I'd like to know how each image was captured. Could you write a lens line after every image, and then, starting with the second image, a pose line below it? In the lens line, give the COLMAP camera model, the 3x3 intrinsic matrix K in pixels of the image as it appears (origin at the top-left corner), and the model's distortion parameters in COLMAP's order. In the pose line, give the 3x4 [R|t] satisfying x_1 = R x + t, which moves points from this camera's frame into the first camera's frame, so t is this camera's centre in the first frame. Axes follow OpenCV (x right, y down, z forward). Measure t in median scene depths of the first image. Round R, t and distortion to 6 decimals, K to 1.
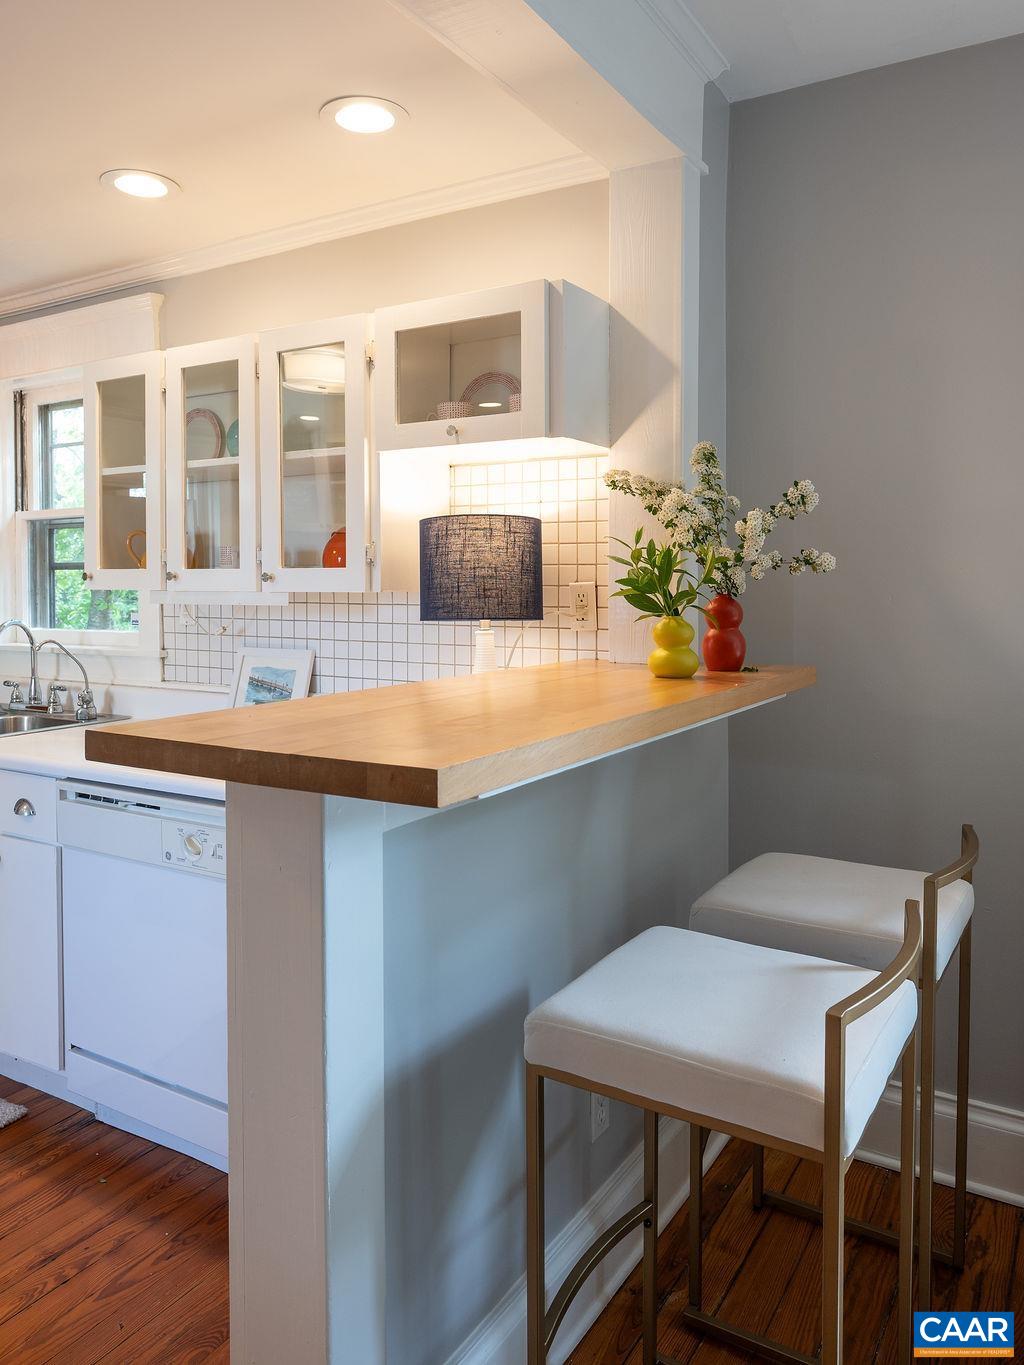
lens RADIAL K [[998.9, 0, 509.2], [0, 998.9, 596.3], [0, 0, 1]] dist [-0.002607, 0.001107]
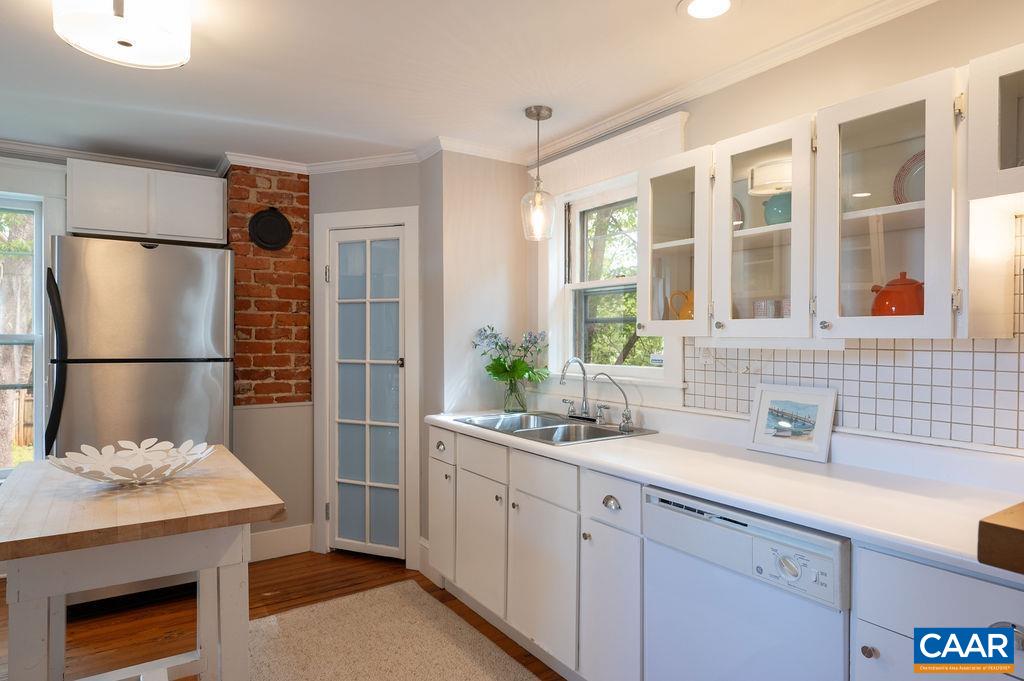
lens RADIAL K [[598.4, 0, 512.0], [0, 598.4, 340.5], [0, 0, 1]] dist [-0.001841, 0.001157]
pose [[0.906544, 0.008306, -0.422029, -0.277124], [-0.011040, 0.999931, -0.004034, 0.005104], [0.421966, 0.008316, 0.906573, 0.236262]]
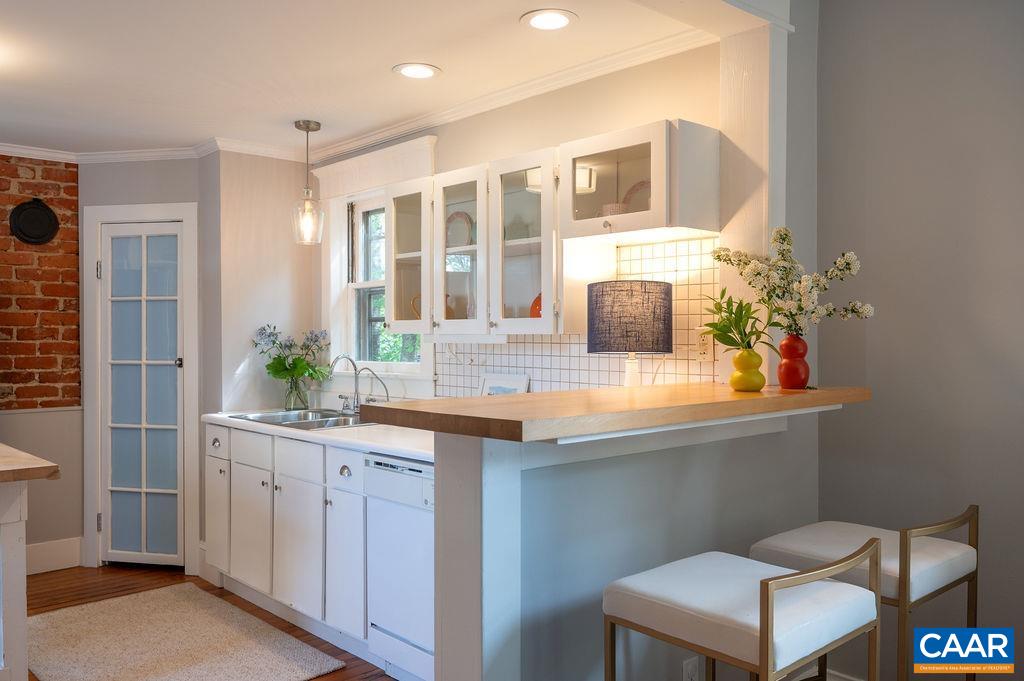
lens RADIAL K [[835.0, 0, 514.1], [0, 835.0, 332.6], [0, 0, 1]] dist [-0.000461, -0.002846]
pose [[0.960816, -0.000825, -0.277186, 0.136872], [-0.004024, 0.999849, -0.016923, 0.014320], [0.277158, 0.017375, 0.960667, -0.198839]]
